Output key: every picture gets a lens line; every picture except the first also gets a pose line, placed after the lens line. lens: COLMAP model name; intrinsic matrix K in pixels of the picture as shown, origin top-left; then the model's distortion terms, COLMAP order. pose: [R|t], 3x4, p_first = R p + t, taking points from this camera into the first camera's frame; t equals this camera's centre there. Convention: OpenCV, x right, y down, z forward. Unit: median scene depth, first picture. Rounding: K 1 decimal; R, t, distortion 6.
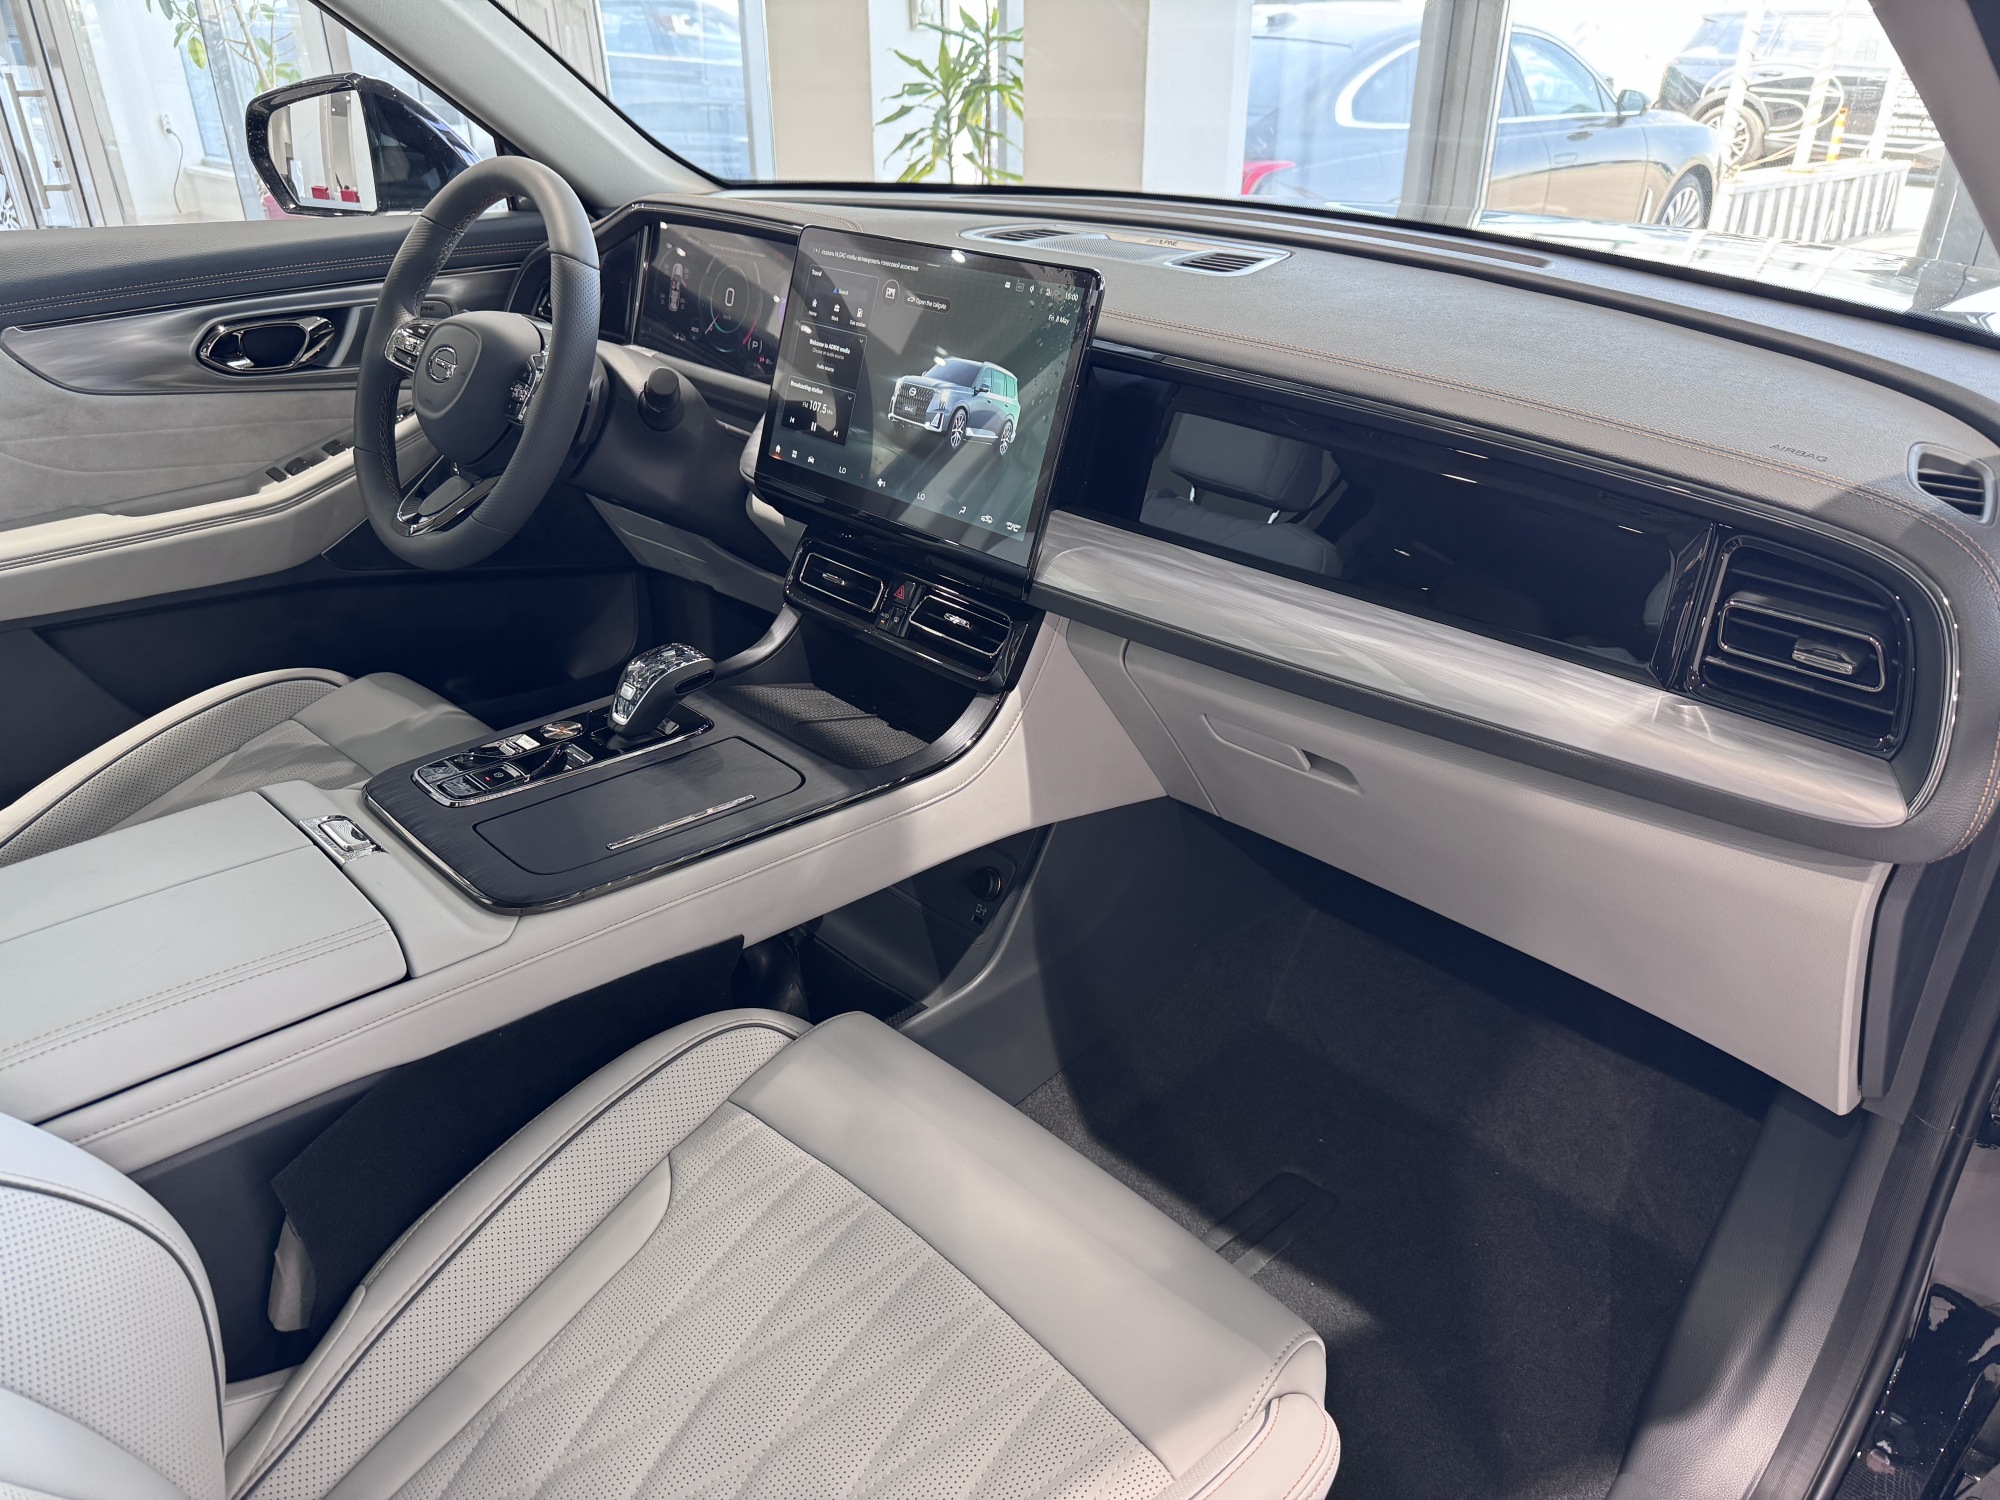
lens RADIAL K [[1409.0, 0, 1000.0], [0, 1409.0, 750.0], [0, 0, 1]] dist [-0.025517, -0.001769]
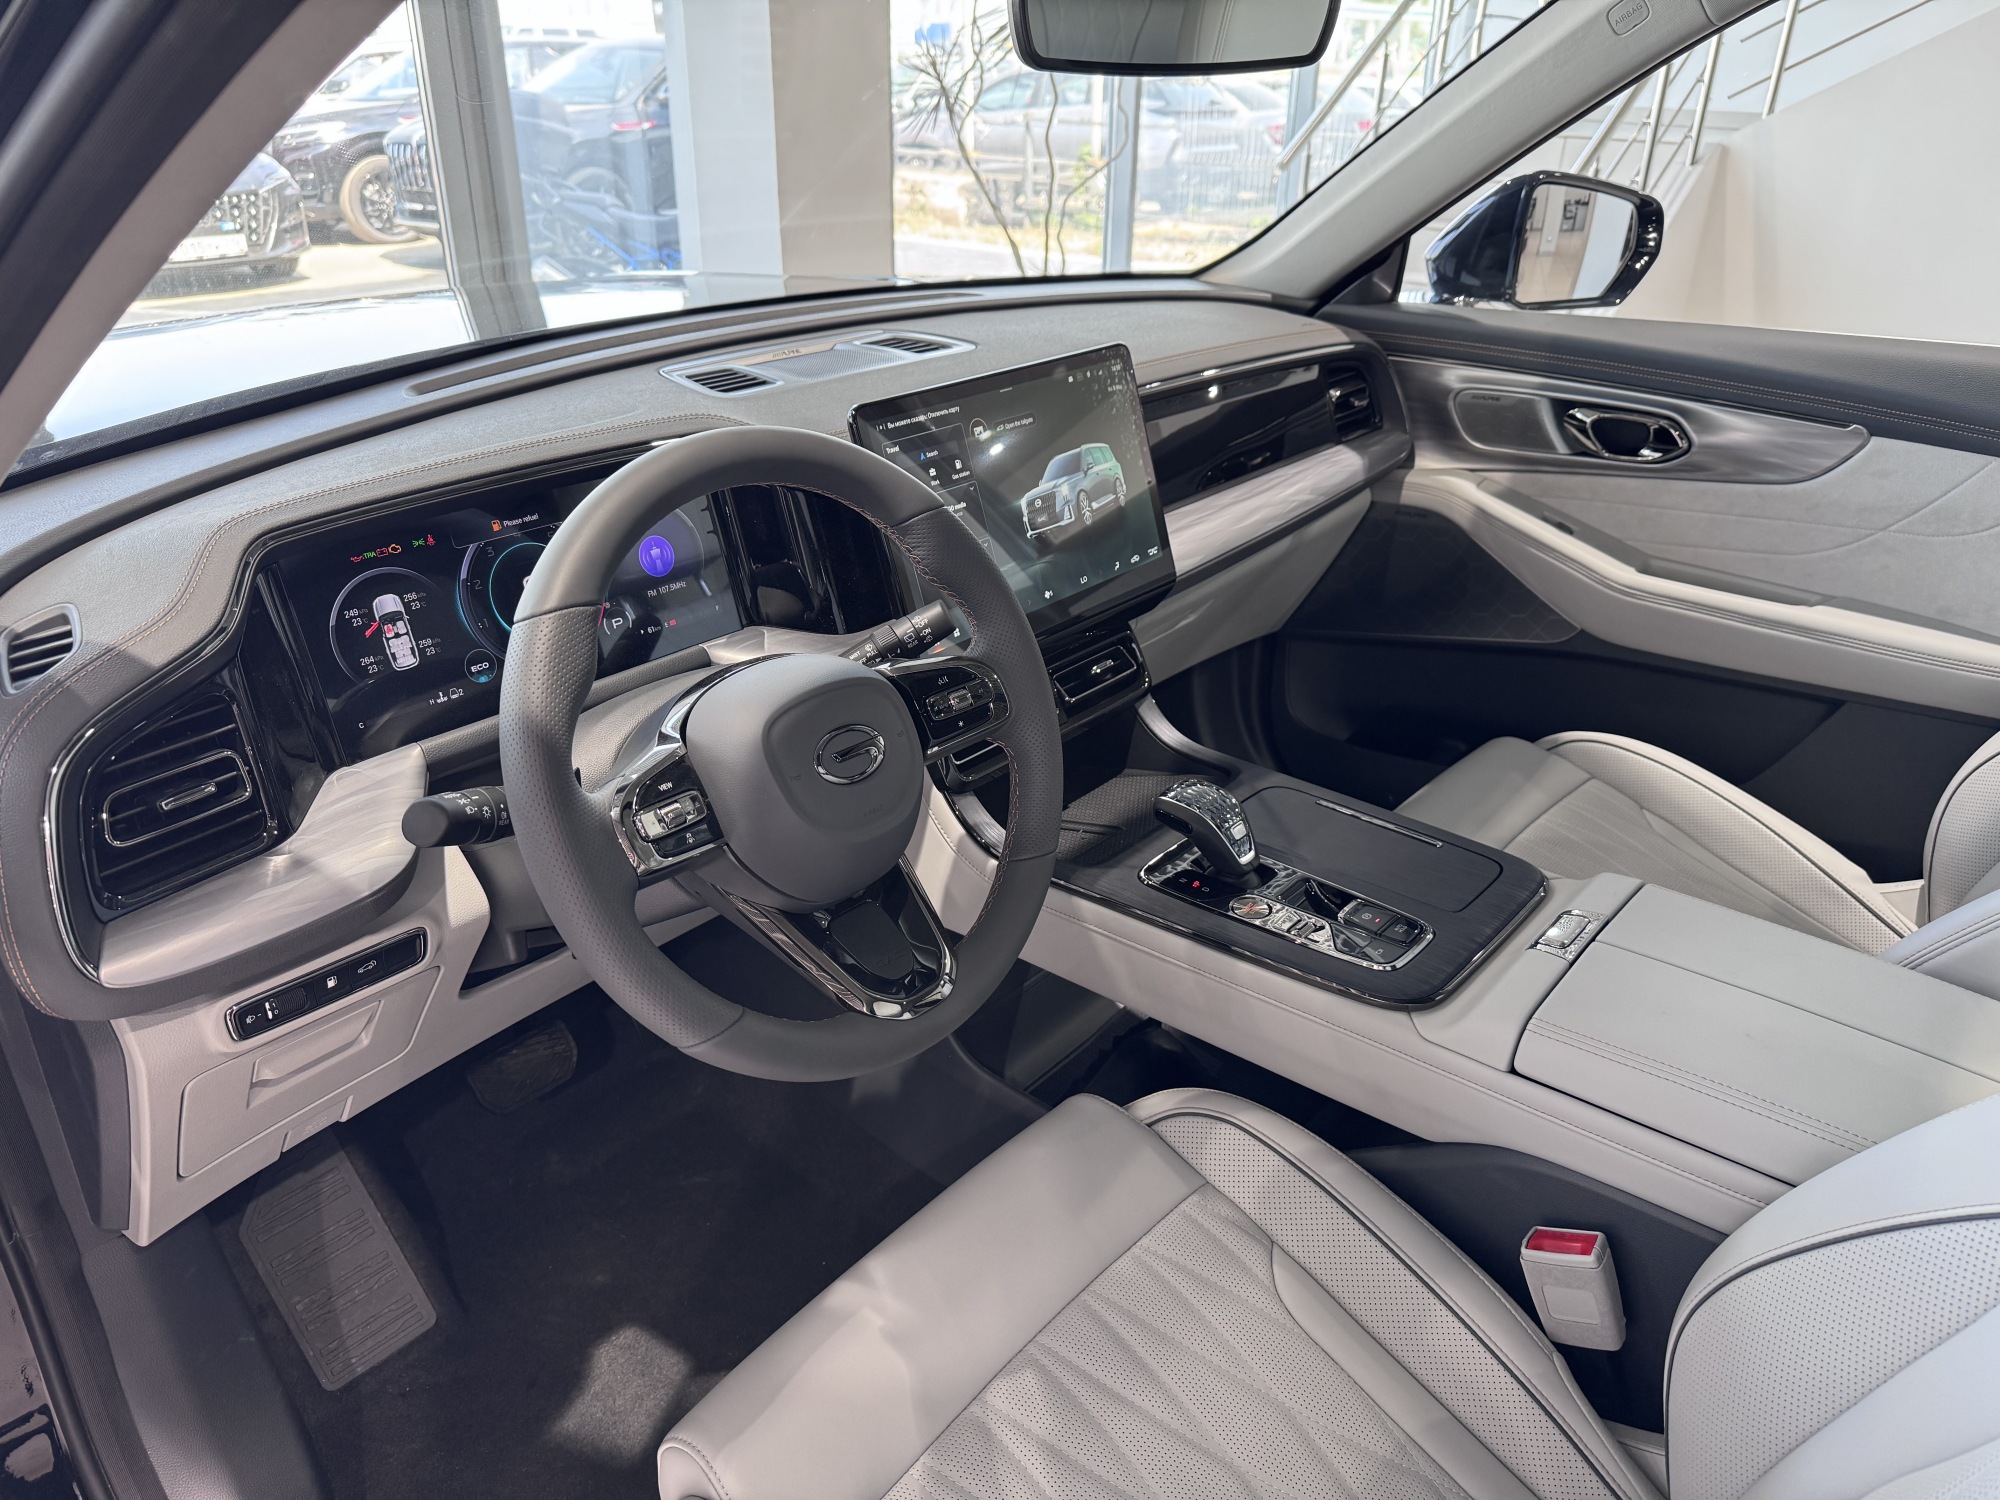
lens RADIAL K [[1409.0, 0, 1000.0], [0, 1409.0, 750.0], [0, 0, 1]] dist [-0.025517, -0.001769]
pose [[-0.109782, -0.452317, 0.885075, -1.087036], [0.449355, 0.771679, 0.450102, -0.602220], [-0.886582, 0.447126, 0.118534, 0.978046]]
